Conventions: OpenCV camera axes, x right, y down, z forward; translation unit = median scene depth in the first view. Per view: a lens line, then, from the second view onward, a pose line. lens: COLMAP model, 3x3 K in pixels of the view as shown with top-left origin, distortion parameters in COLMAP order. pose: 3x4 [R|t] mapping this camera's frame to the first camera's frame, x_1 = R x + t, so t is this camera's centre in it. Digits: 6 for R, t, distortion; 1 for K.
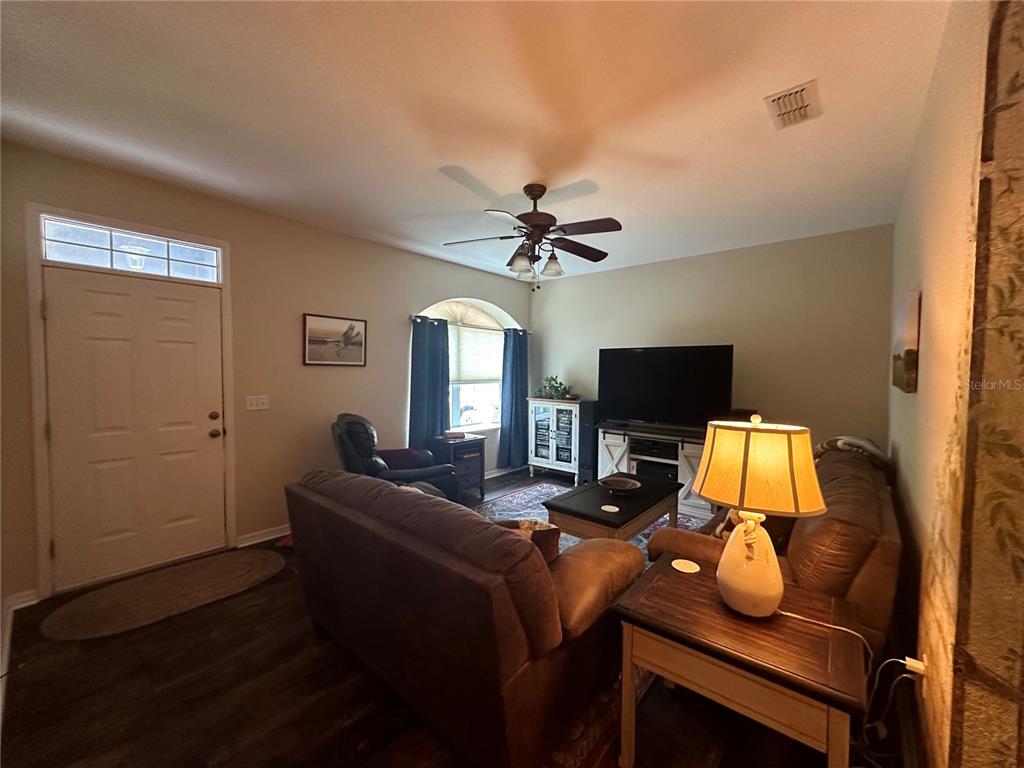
lens RADIAL K [[409.5, 0, 508.1], [0, 409.5, 384.2], [0, 0, 1]] dist [-0.004749, 0.000514]
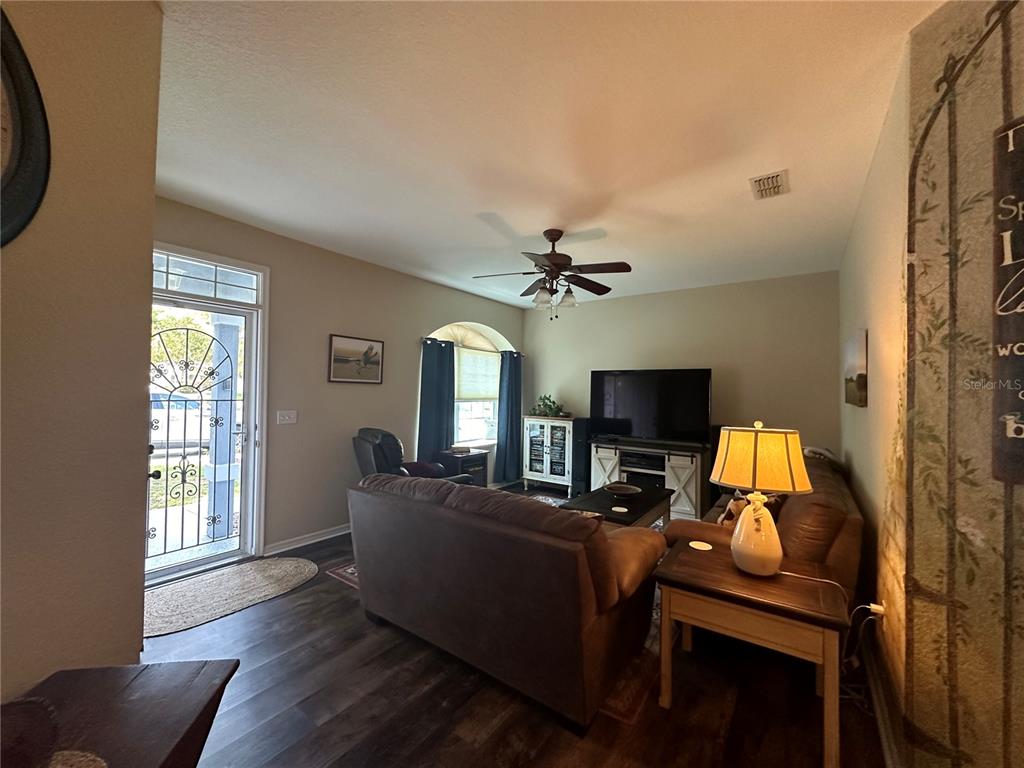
lens RADIAL K [[409.5, 0, 508.0], [0, 409.5, 384.2], [0, 0, 1]] dist [-0.004749, 0.000514]
pose [[0.996424, 0.010736, 0.083810, -0.242532], [-0.006370, 0.998617, -0.052180, 0.022948], [-0.084254, 0.051459, 0.995115, -0.198009]]
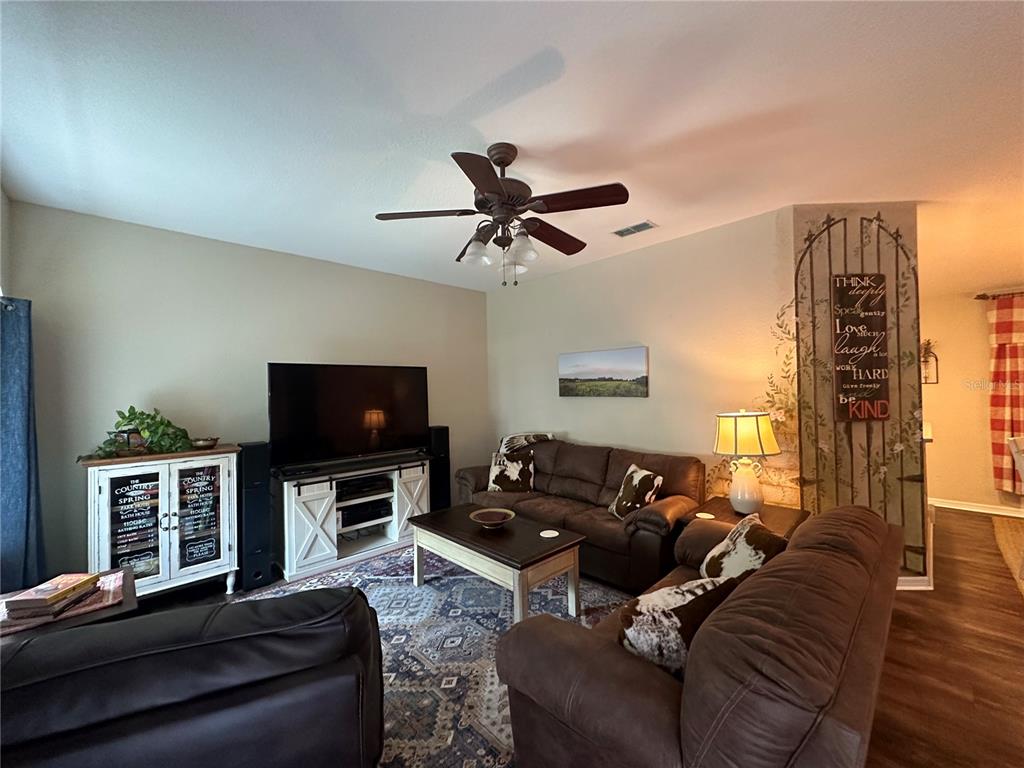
lens RADIAL K [[409.5, 0, 513.0], [0, 409.5, 384.8], [0, 0, 1]] dist [-0.004749, 0.000514]
pose [[0.084910, 0.003029, 0.996384, -1.065378], [0.057363, 0.998322, -0.007923, -0.062214], [-0.994736, 0.057829, 0.084594, 1.463595]]
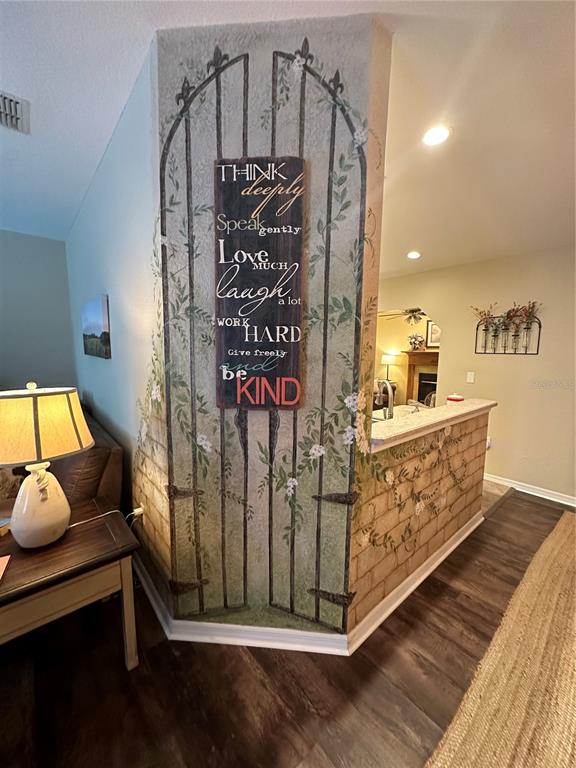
lens RADIAL K [[307.2, 0, 290.5], [0, 307.2, 384.4], [0, 0, 1]] dist [-0.004749, 0.000514]
pose [[0.144116, -0.119203, 0.982355, -0.118750], [0.024658, 0.992842, 0.116858, -0.003340], [-0.989254, 0.007382, 0.146024, 0.100942]]
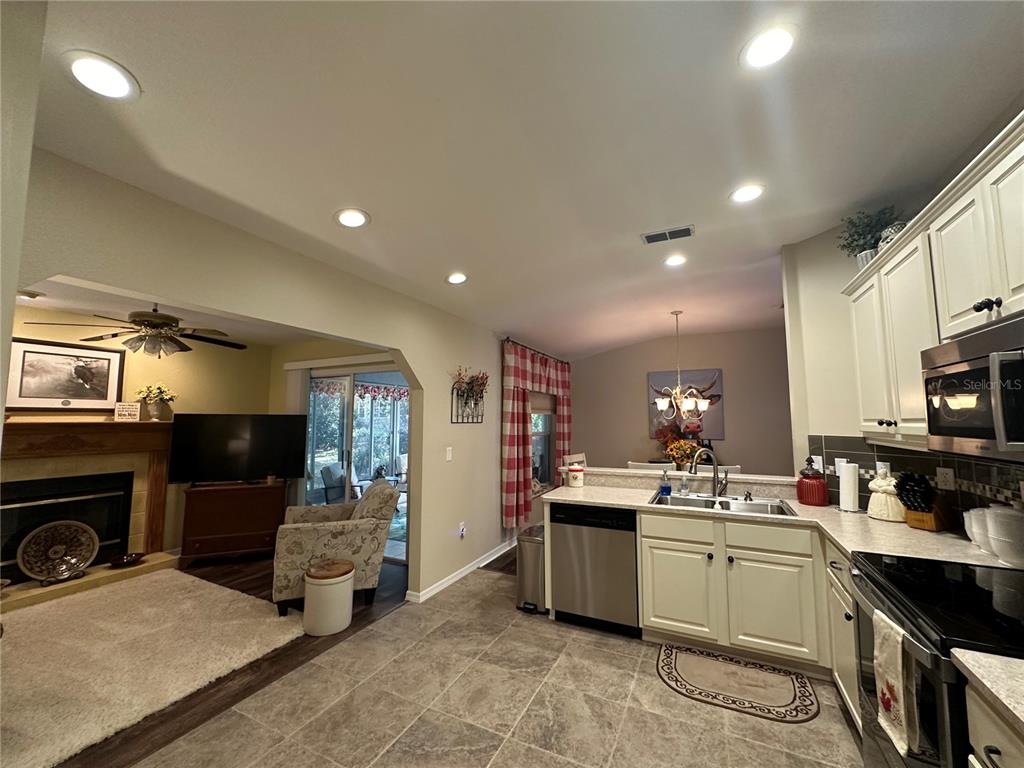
lens RADIAL K [[409.5, 0, 514.4], [0, 409.5, 386.1], [0, 0, 1]] dist [-0.004749, 0.000514]
pose [[-0.967873, -0.030534, -0.249578, 2.264215], [-0.018936, 0.998632, -0.048738, -0.034331], [0.250725, -0.042446, -0.967127, 1.371039]]
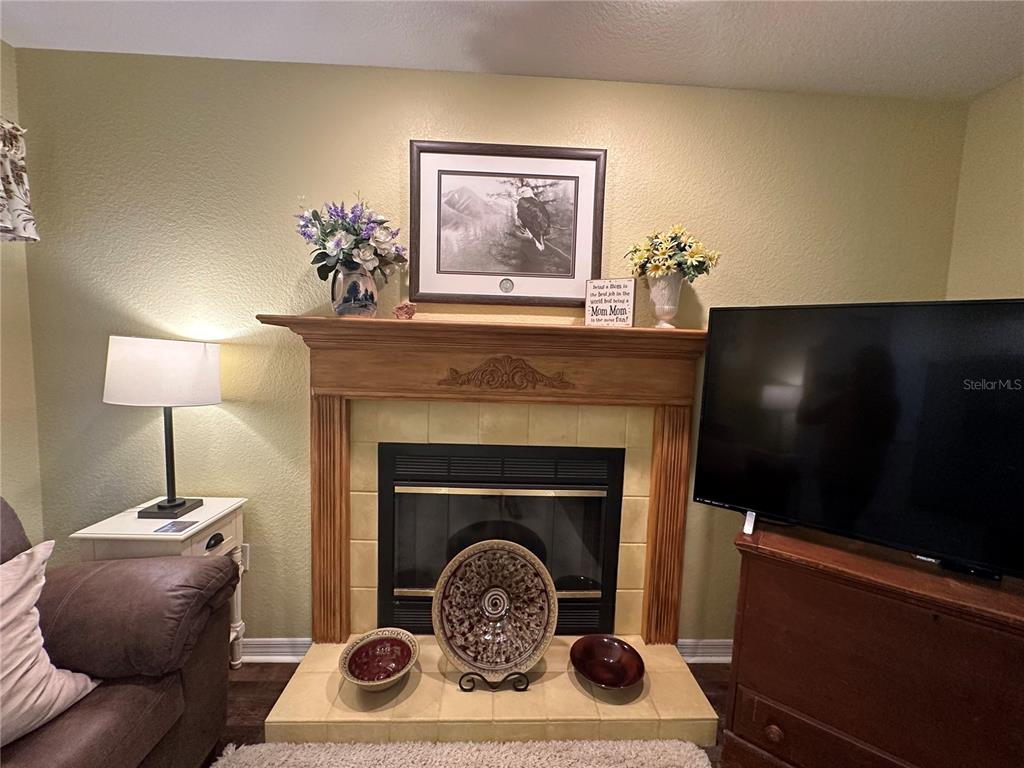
lens RADIAL K [[409.5, 0, 510.4], [0, 409.5, 385.5], [0, 0, 1]] dist [-0.004749, 0.000514]
pose [[-0.680769, -0.087554, 0.727247, 3.249354], [-0.012039, 0.994034, 0.108404, 0.122153], [-0.732400, 0.065043, -0.677761, -0.577343]]
